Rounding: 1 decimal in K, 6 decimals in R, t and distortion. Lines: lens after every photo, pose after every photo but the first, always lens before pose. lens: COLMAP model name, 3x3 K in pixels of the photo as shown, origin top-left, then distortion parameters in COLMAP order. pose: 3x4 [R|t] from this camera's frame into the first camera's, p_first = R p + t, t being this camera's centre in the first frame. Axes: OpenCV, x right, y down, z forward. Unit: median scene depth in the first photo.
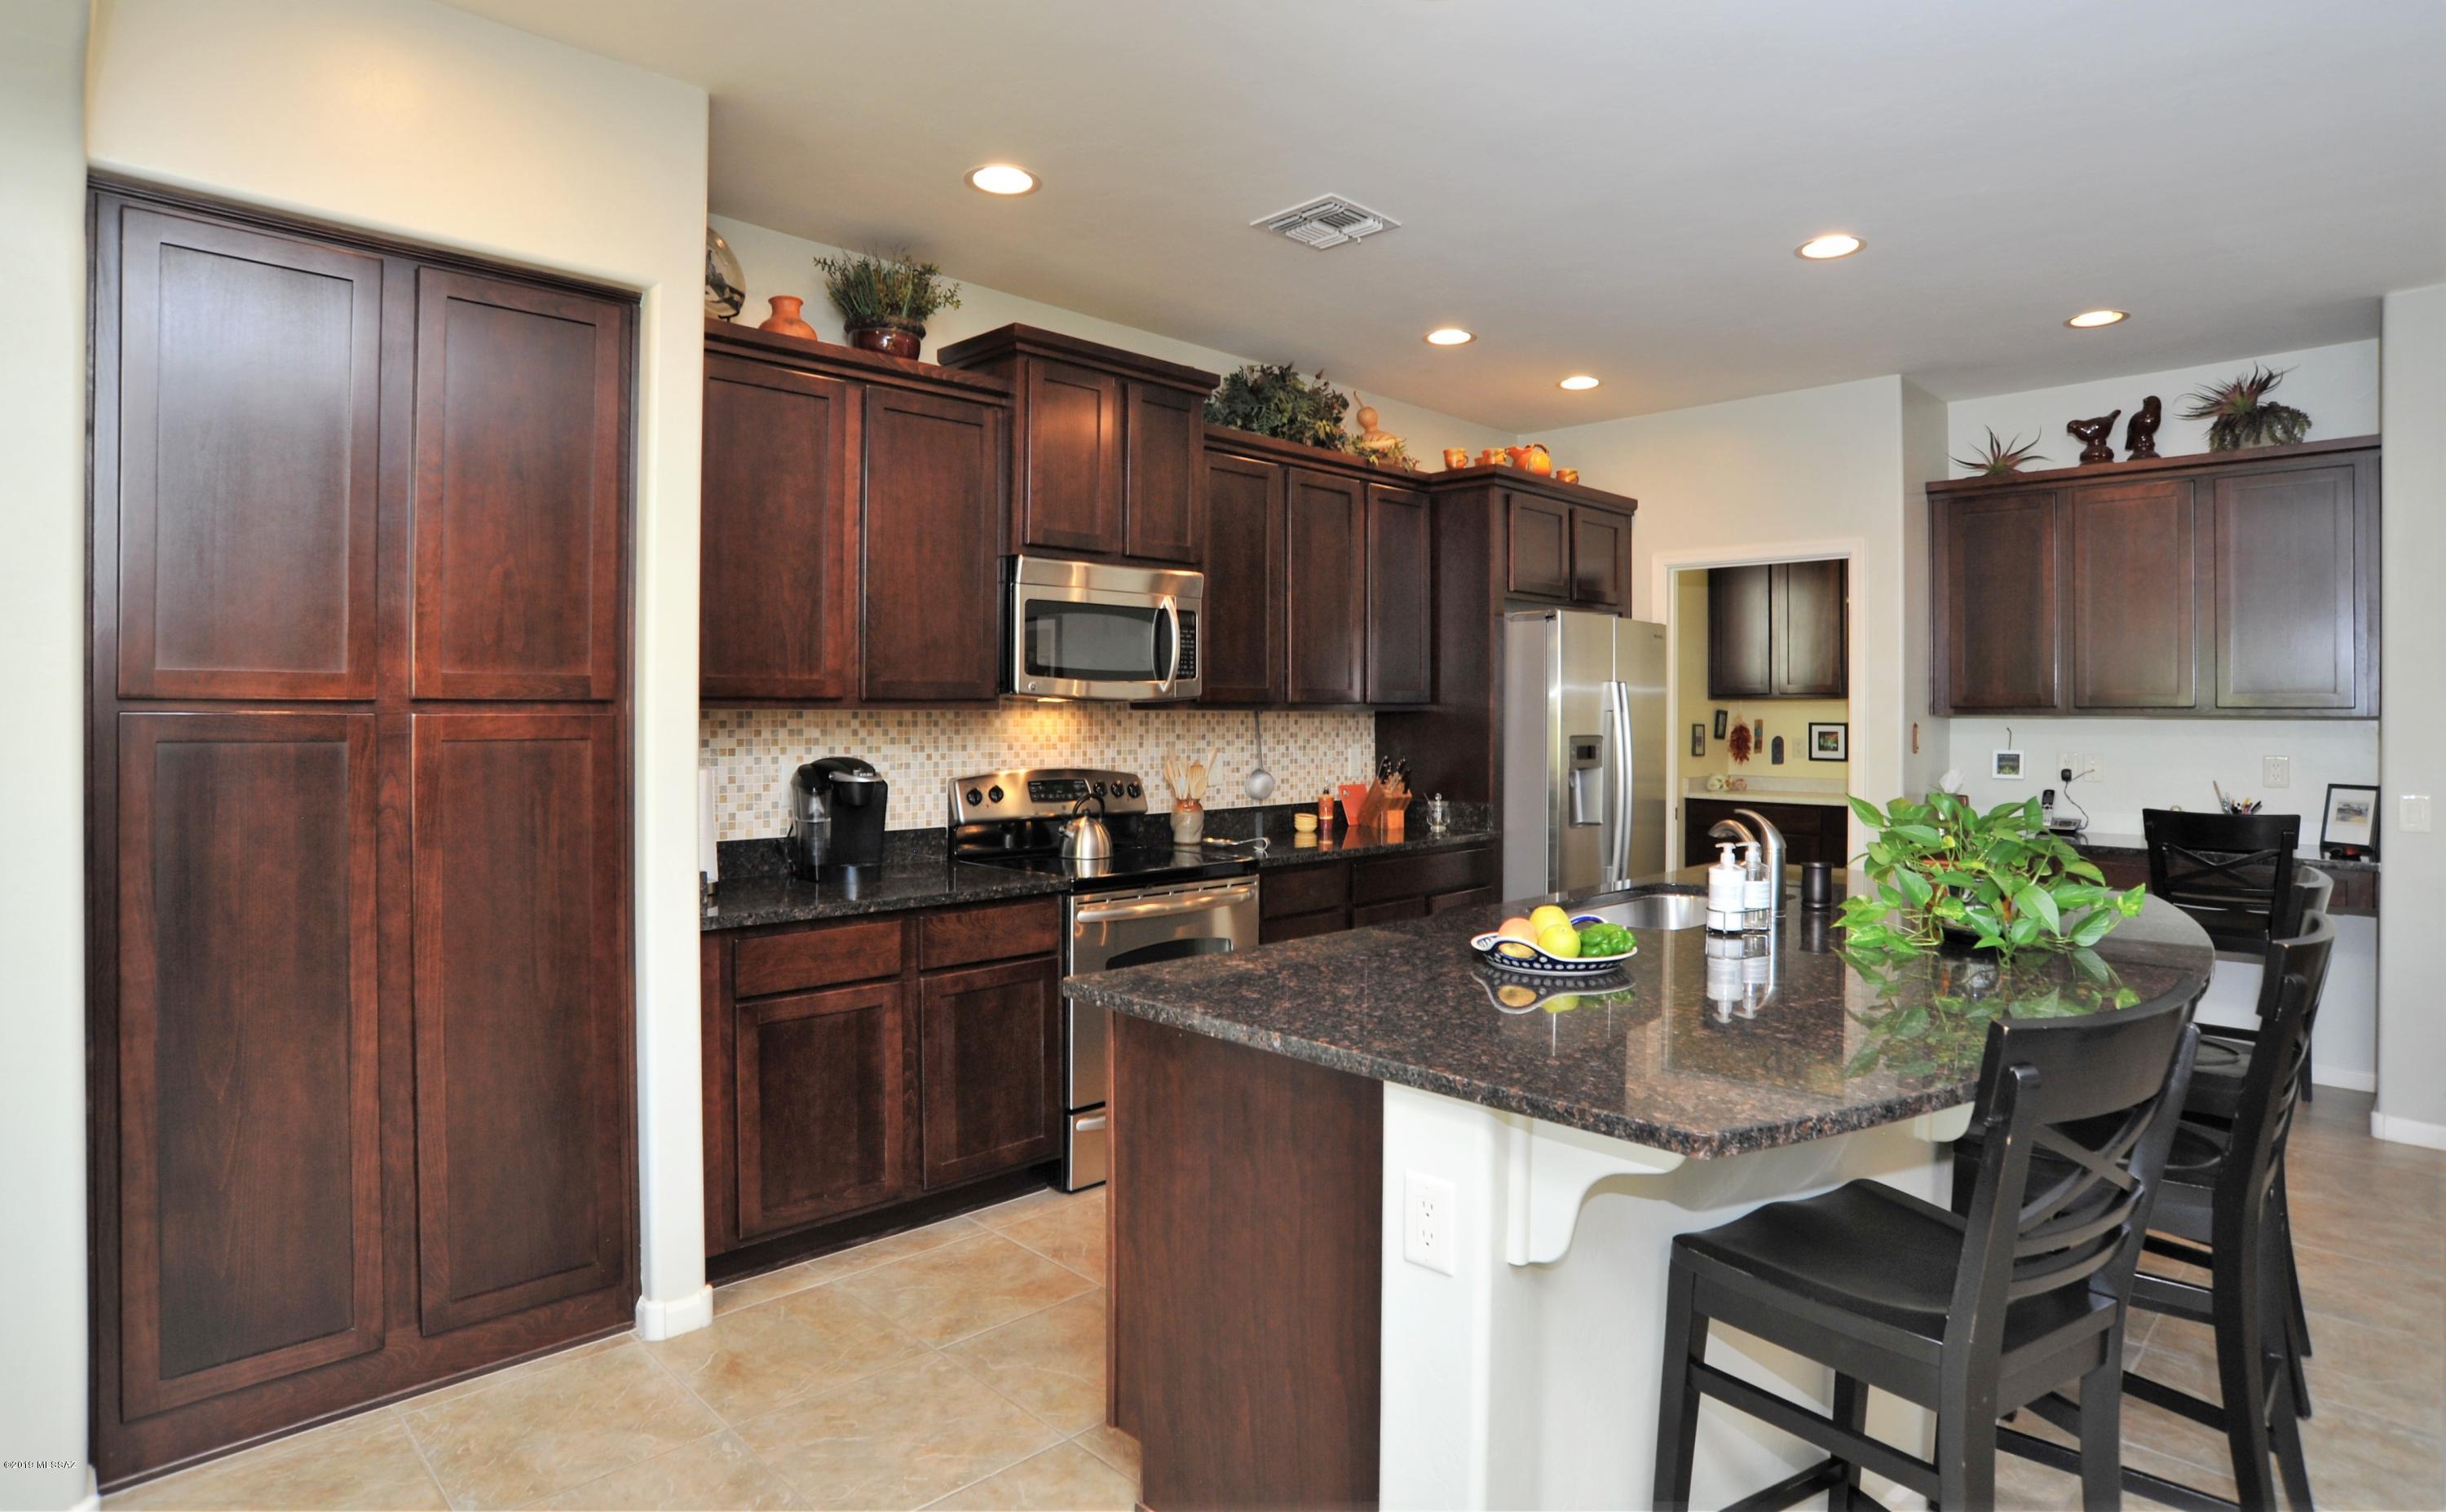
lens RADIAL K [[1281.7, 0, 1209.0], [0, 1281.7, 717.2], [0, 0, 1]] dist [-0.091186, 0.039614]
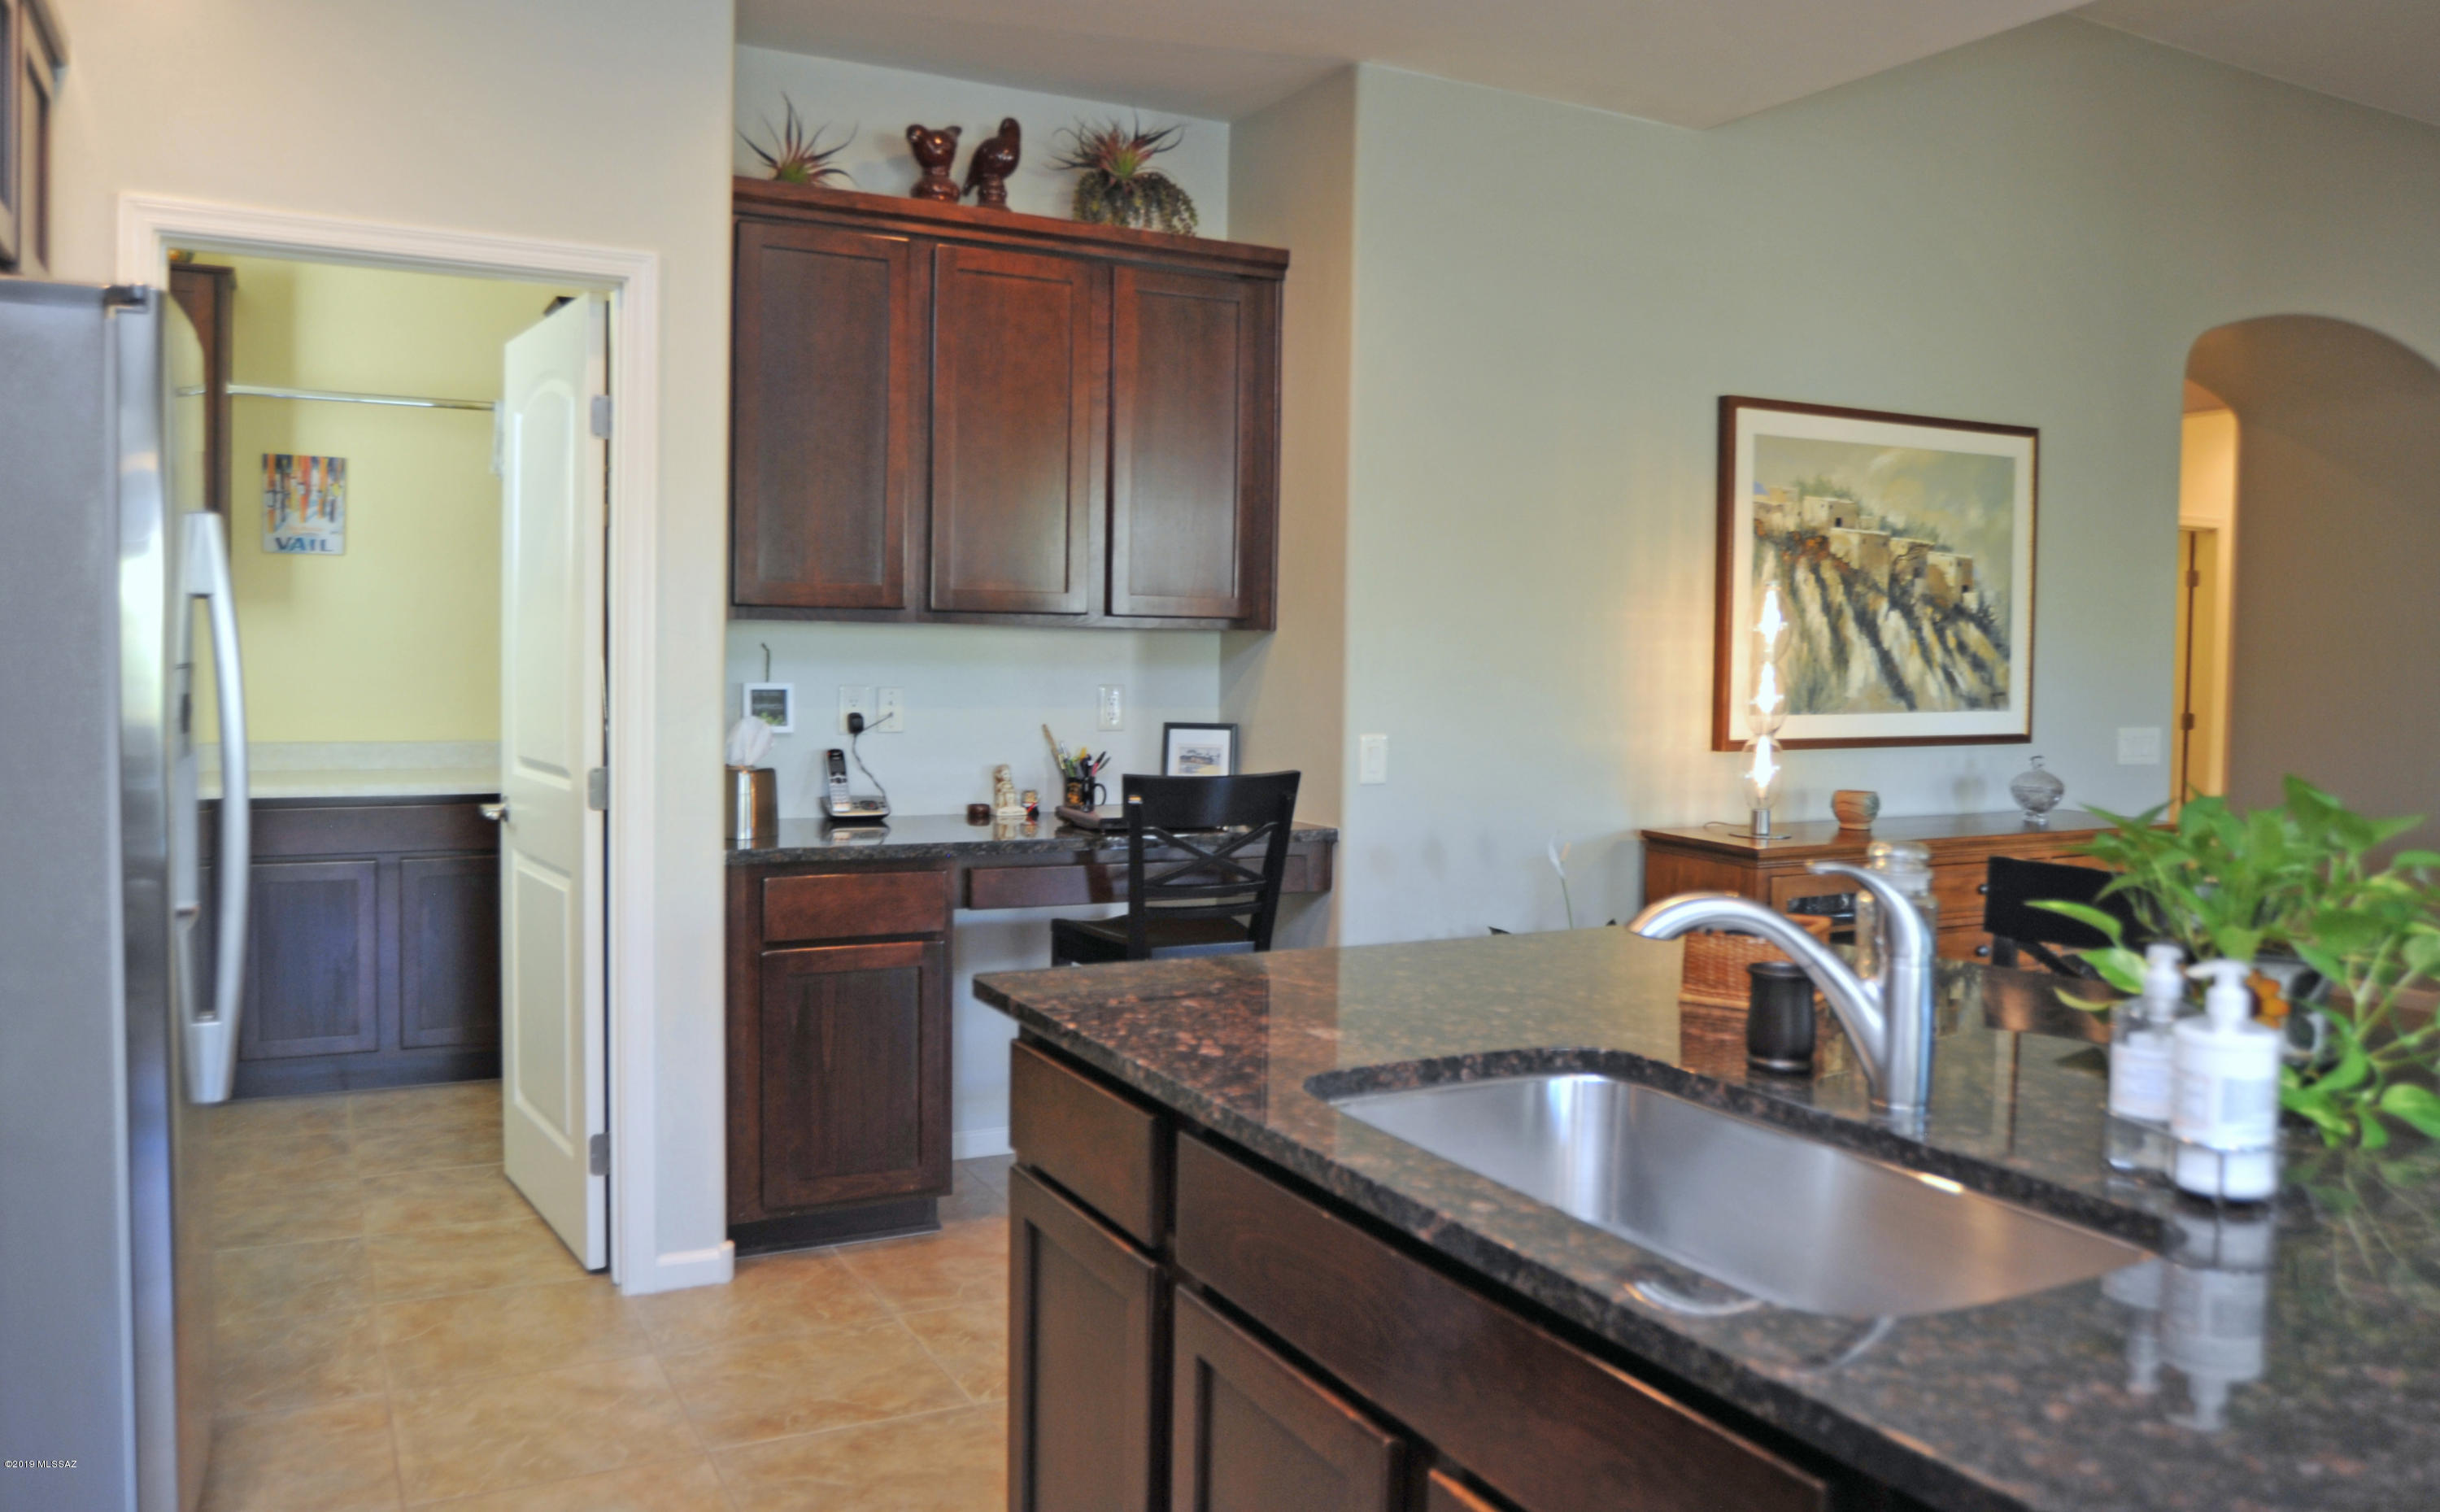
lens RADIAL K [[1799.2, 0, 1240.8], [0, 1799.2, 714.6], [0, 0, 1]] dist [-0.071209, 0.006394]
pose [[0.275109, -0.034708, 0.960786, -0.094920], [-0.013505, 0.999110, 0.039959, 0.006521], [-0.961318, -0.023969, 0.274396, 0.665673]]
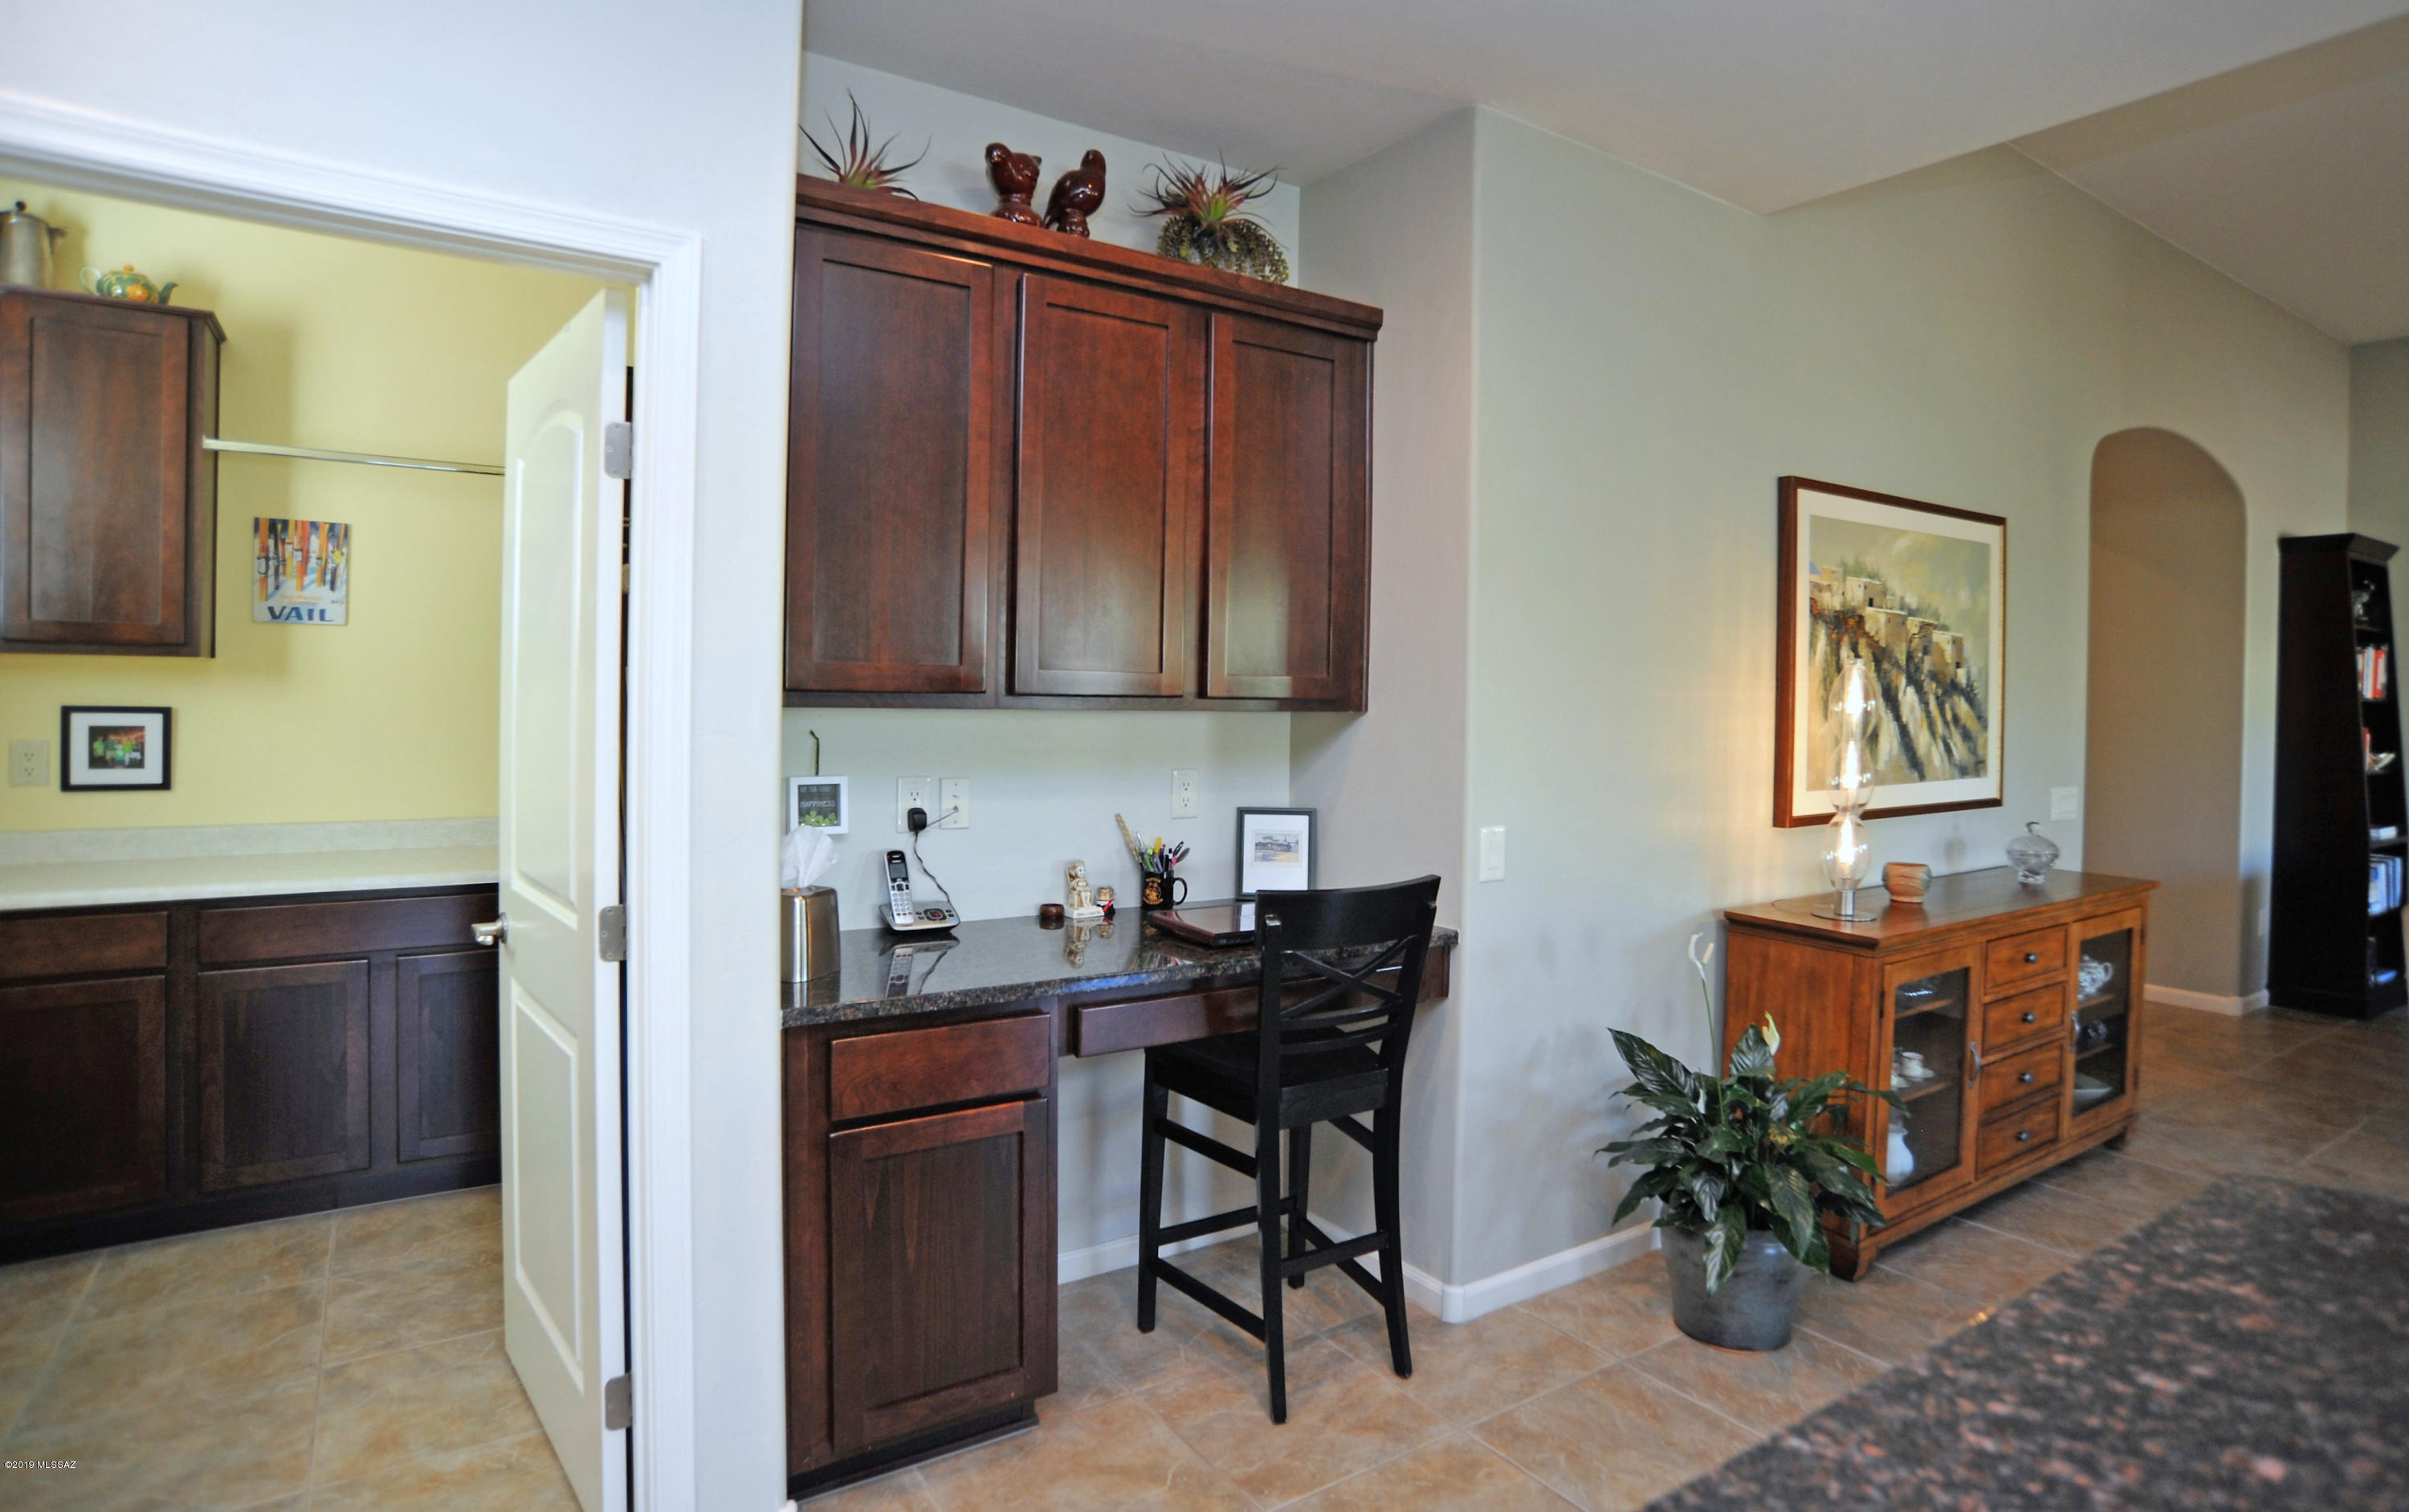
lens RADIAL K [[1283.1, 0, 1237.9], [0, 1283.1, 705.8], [0, 0, 1]] dist [-0.103018, 0.049810]
pose [[0.171261, -0.009730, 0.985178, 0.210587], [-0.013292, 0.999837, 0.012186, -0.011275], [-0.985136, -0.015181, 0.171104, 0.880113]]
